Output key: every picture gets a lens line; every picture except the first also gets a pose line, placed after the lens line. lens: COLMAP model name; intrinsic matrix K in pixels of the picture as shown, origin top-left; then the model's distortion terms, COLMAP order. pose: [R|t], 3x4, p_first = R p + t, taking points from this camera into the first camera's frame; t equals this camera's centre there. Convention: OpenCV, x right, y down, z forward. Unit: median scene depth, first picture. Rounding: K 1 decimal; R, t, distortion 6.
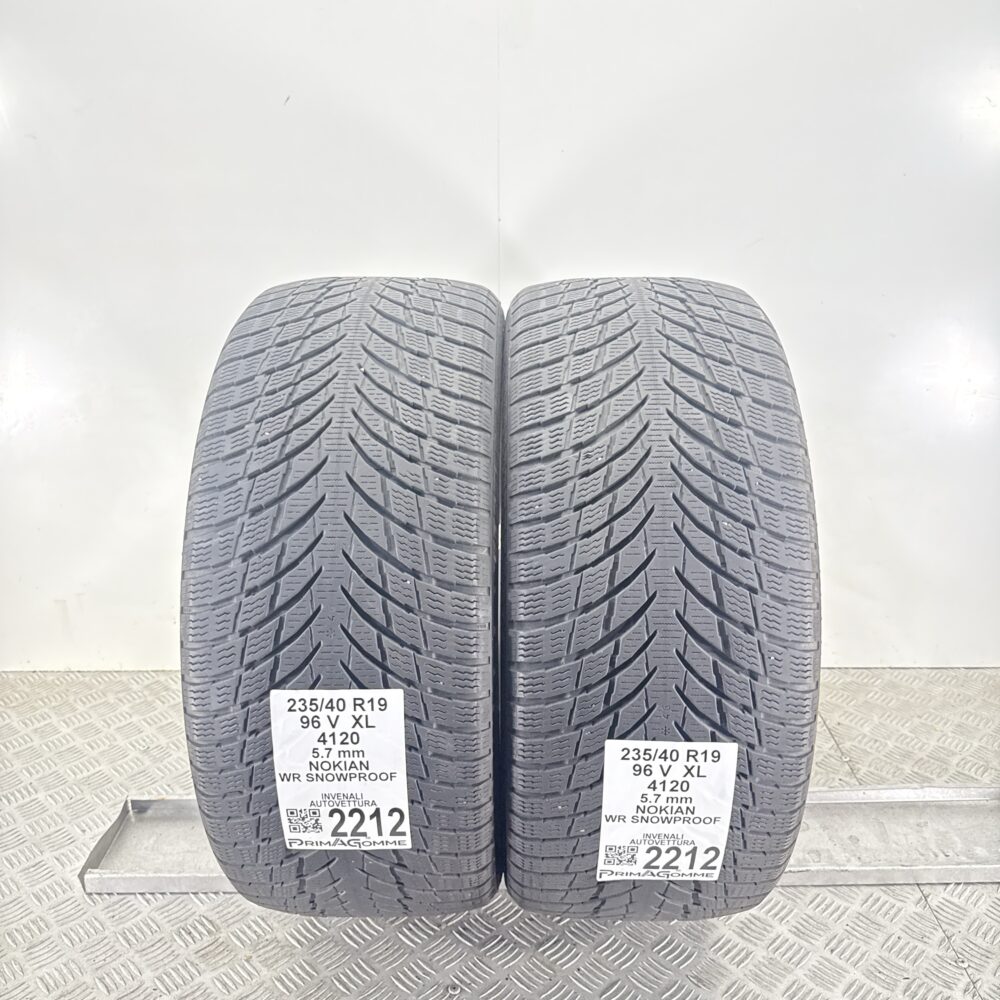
lens RADIAL K [[1034.7, 0, 501.7], [0, 1034.7, 499.6], [0, 0, 1]] dist [0.026132, 0.000000]
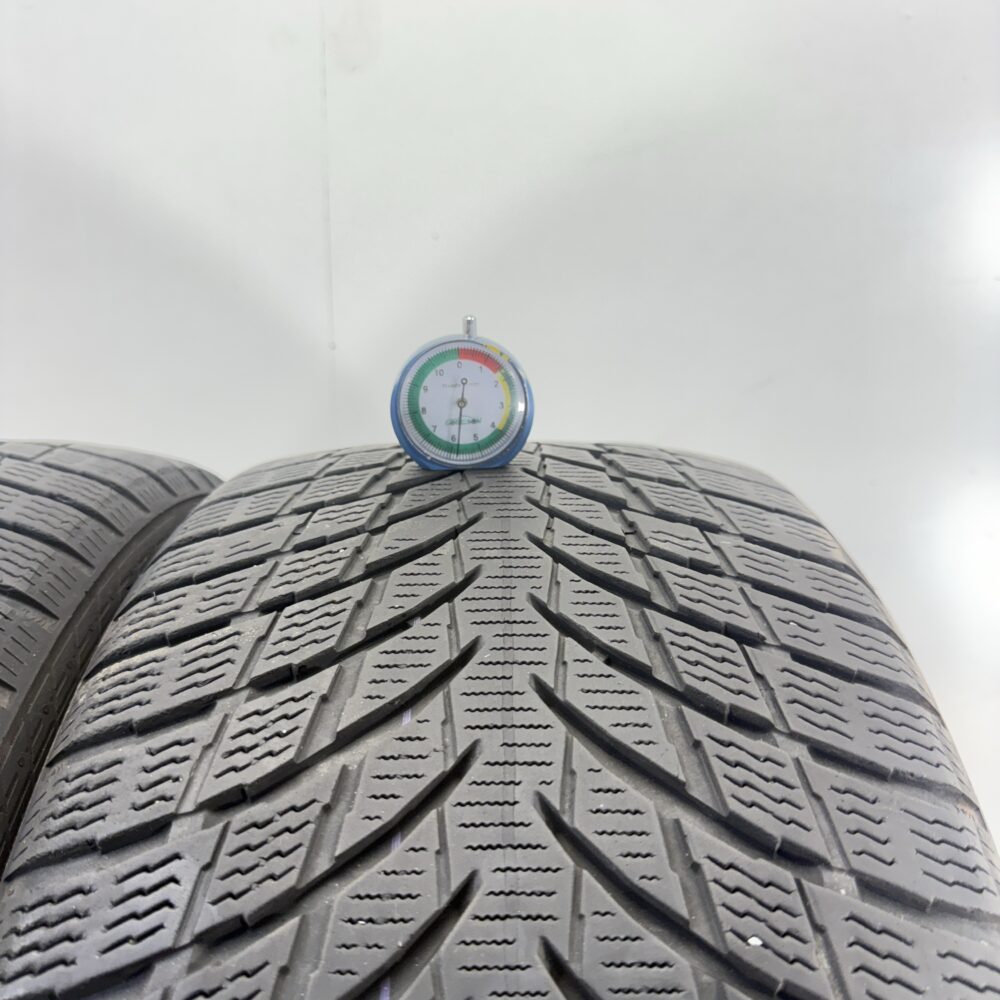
lens RADIAL K [[1034.7, 0, 502.4], [0, 1034.7, 499.1], [0, 0, 1]] dist [0.026132, 0.000000]
pose [[0.999577, 0.004510, 0.028718, 0.132009], [0.000045, 0.987654, -0.156654, -0.145289], [-0.029070, 0.156589, 0.987236, 0.678848]]
